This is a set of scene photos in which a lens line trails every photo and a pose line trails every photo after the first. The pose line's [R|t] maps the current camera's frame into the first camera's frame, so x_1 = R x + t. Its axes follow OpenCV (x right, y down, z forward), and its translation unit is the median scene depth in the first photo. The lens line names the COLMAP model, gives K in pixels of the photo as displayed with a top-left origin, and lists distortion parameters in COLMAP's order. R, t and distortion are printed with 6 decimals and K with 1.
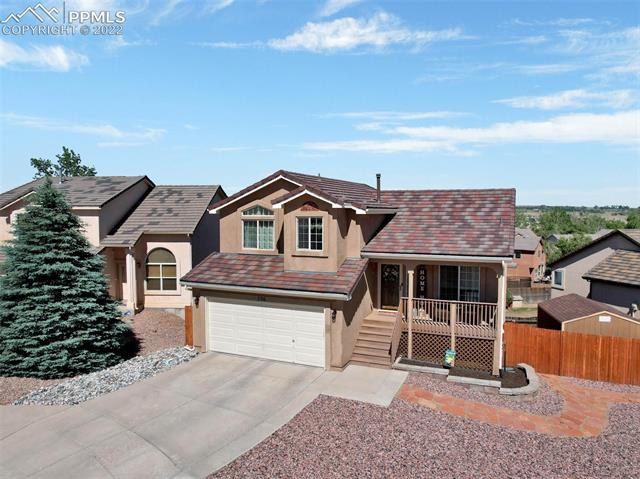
lens RADIAL K [[458.0, 0, 319.6], [0, 458.0, 239.8], [0, 0, 1]] dist [-0.055669, 0.032313]
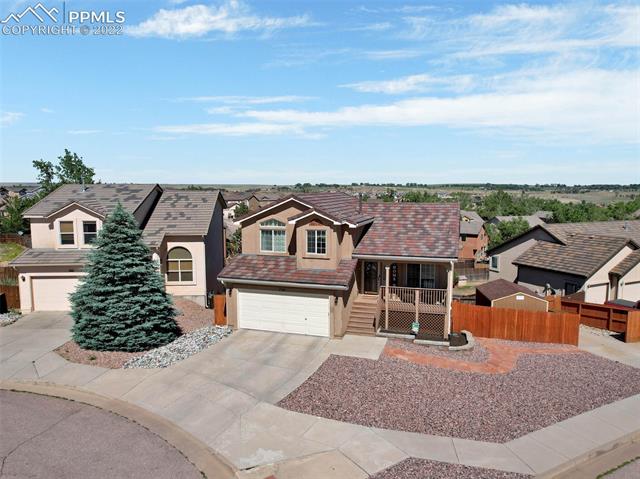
lens RADIAL K [[458.0, 0, 321.7], [0, 458.0, 237.8], [0, 0, 1]] dist [-0.055669, 0.032313]
pose [[0.994142, -0.010573, 0.107564, -0.151972], [0.005896, 0.999027, 0.043699, -0.085082], [-0.107921, -0.042808, 0.993237, -0.372279]]
